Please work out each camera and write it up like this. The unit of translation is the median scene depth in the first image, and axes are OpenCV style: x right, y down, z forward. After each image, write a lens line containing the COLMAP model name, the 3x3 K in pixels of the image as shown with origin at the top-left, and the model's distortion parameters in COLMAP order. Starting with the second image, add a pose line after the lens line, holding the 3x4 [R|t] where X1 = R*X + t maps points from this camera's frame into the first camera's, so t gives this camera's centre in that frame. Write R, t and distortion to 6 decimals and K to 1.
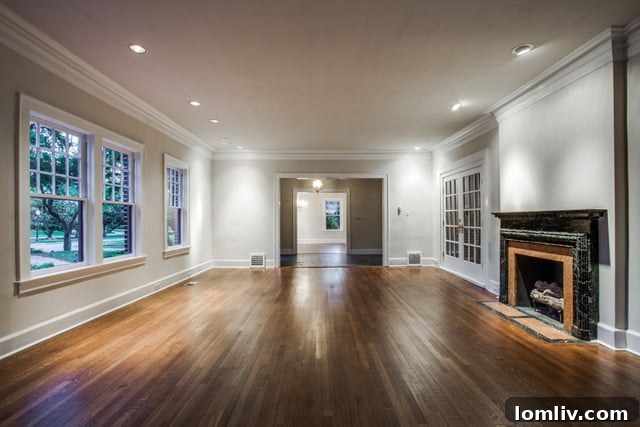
lens RADIAL K [[345.5, 0, 319.9], [0, 345.5, 215.7], [0, 0, 1]] dist [-0.059186, 0.003734]
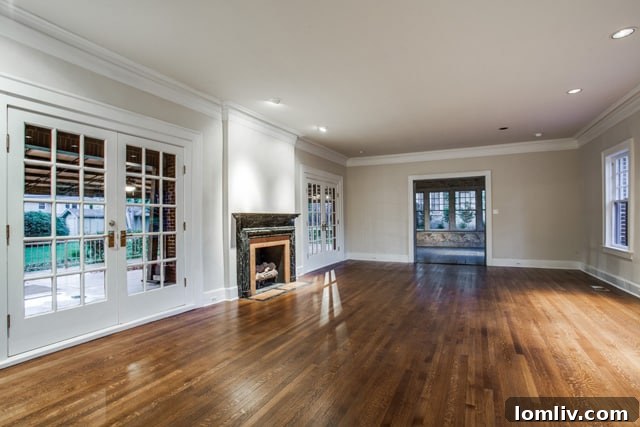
lens RADIAL K [[345.5, 0, 320.0], [0, 345.5, 215.9], [0, 0, 1]] dist [-0.059186, 0.003734]
pose [[-0.909251, 0.012976, 0.416047, -0.132966], [0.007859, 0.999871, -0.014011, 0.017284], [-0.416175, -0.009470, -0.909235, 2.024870]]
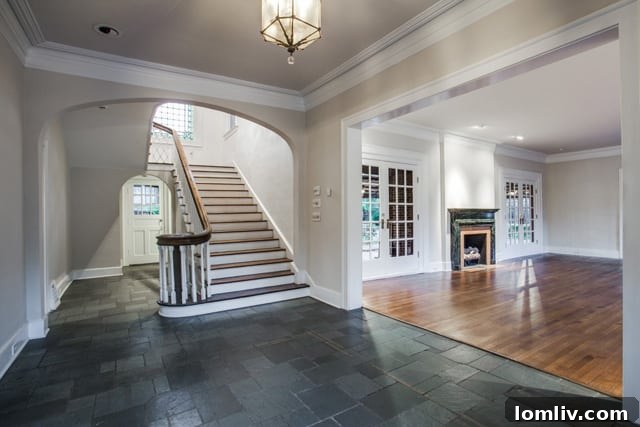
lens RADIAL K [[345.5, 0, 323.7], [0, 345.5, 218.8], [0, 0, 1]] dist [-0.059186, 0.003734]
pose [[-0.583446, 0.003806, 0.812143, -0.342684], [0.005944, 0.999982, -0.000416, 0.034064], [-0.812130, 0.004584, -0.583459, 2.492351]]
